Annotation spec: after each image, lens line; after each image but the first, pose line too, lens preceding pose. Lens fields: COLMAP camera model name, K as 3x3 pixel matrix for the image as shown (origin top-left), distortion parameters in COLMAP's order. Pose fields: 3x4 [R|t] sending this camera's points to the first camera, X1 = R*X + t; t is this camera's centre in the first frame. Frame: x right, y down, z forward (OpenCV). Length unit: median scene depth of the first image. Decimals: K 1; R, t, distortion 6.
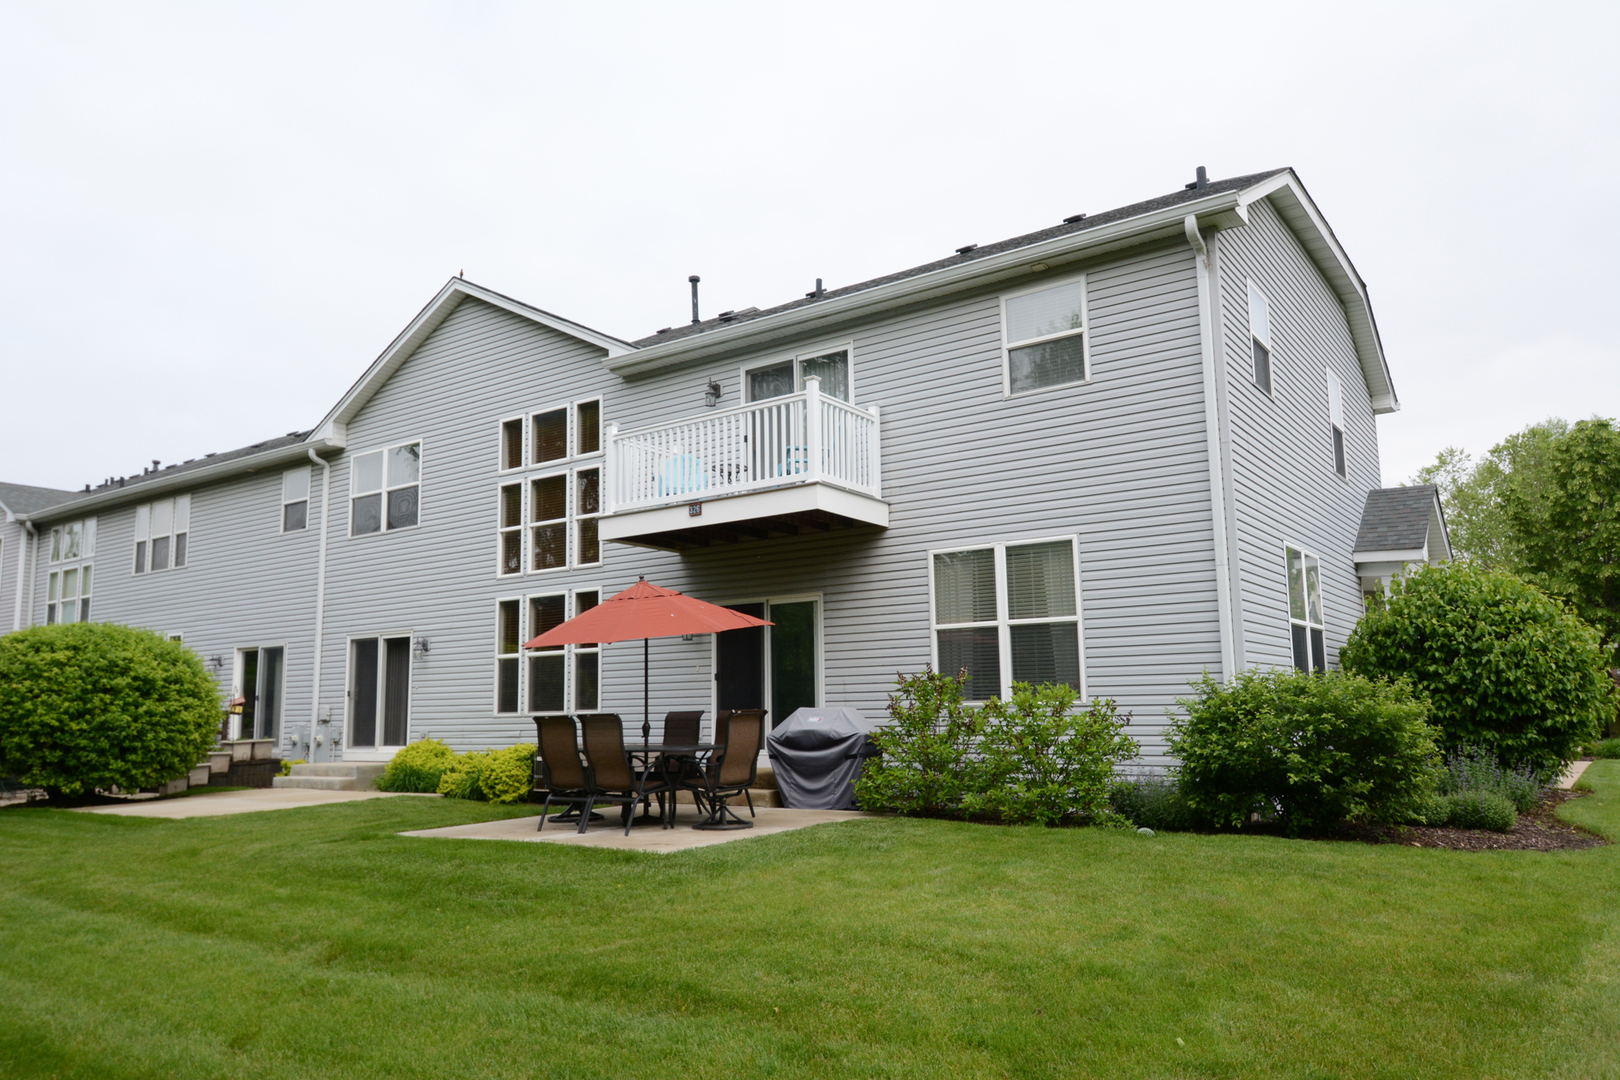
lens RADIAL K [[1115.5, 0, 806.7], [0, 1115.5, 527.3], [0, 0, 1]] dist [0.011513, 0.002187]
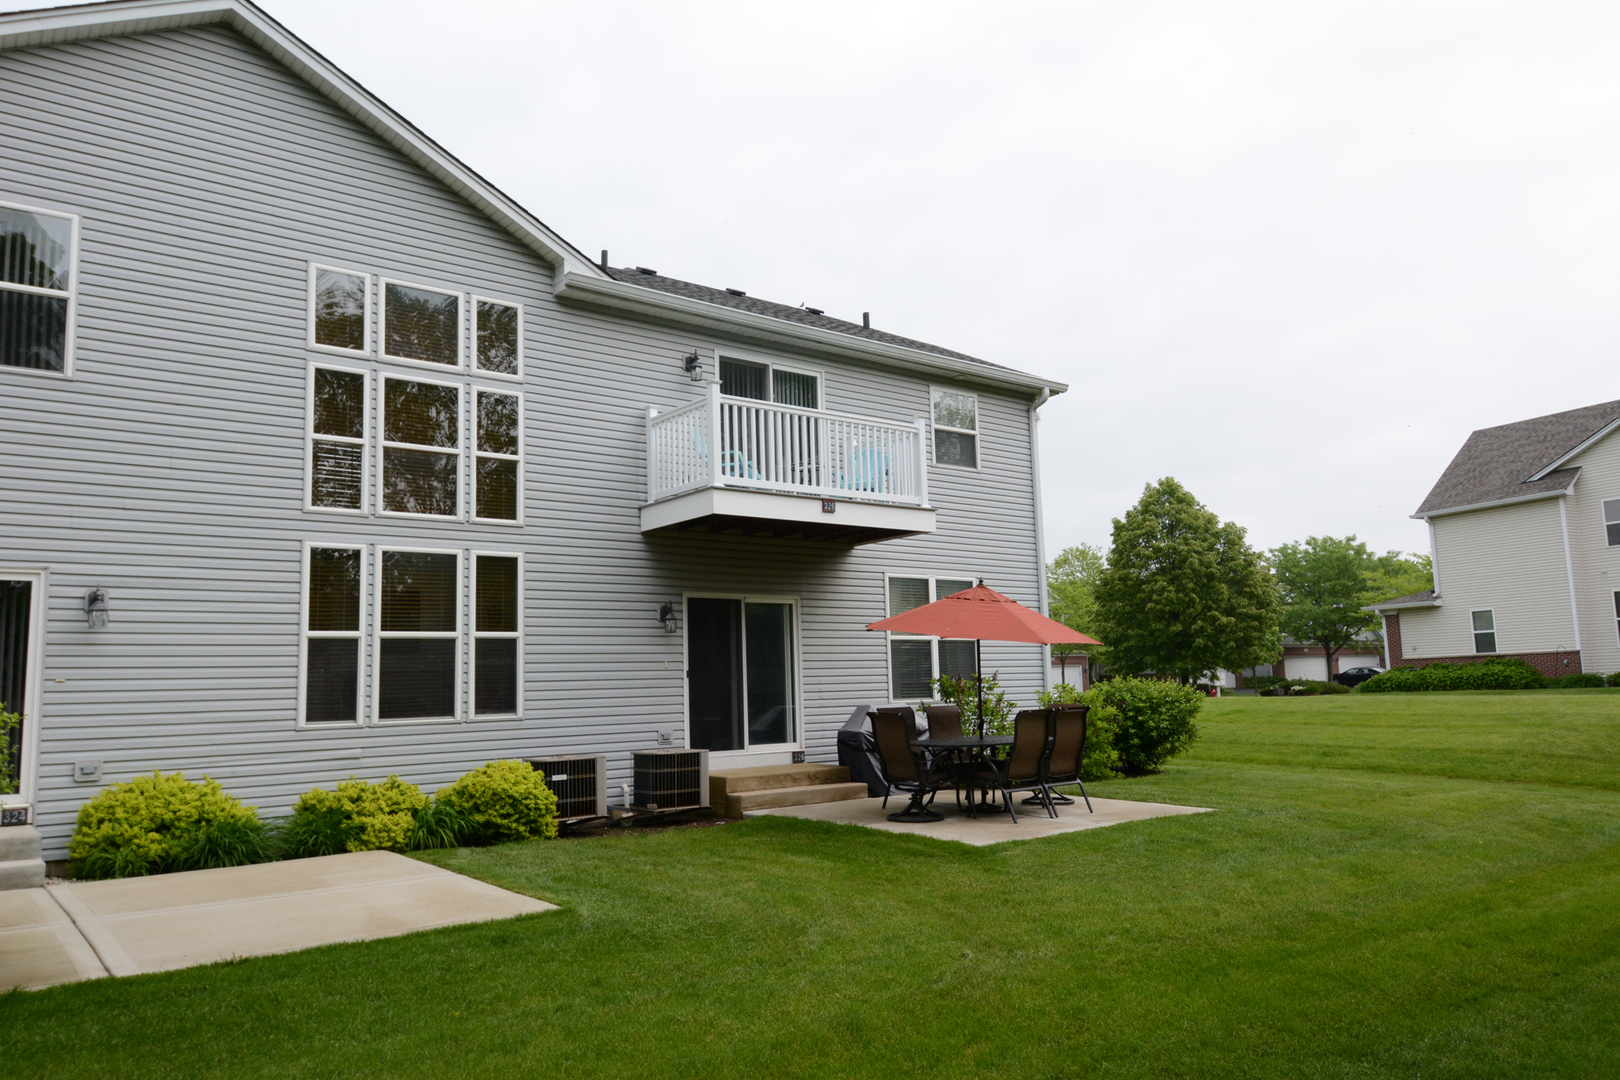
lens RADIAL K [[1115.5, 0, 806.4], [0, 1115.5, 556.5], [0, 0, 1]] dist [0.011513, 0.002187]
pose [[0.298466, 0.137760, 0.944426, -0.833017], [-0.118197, 0.987246, -0.106652, 0.112108], [-0.947073, -0.079797, 0.310942, 0.566771]]
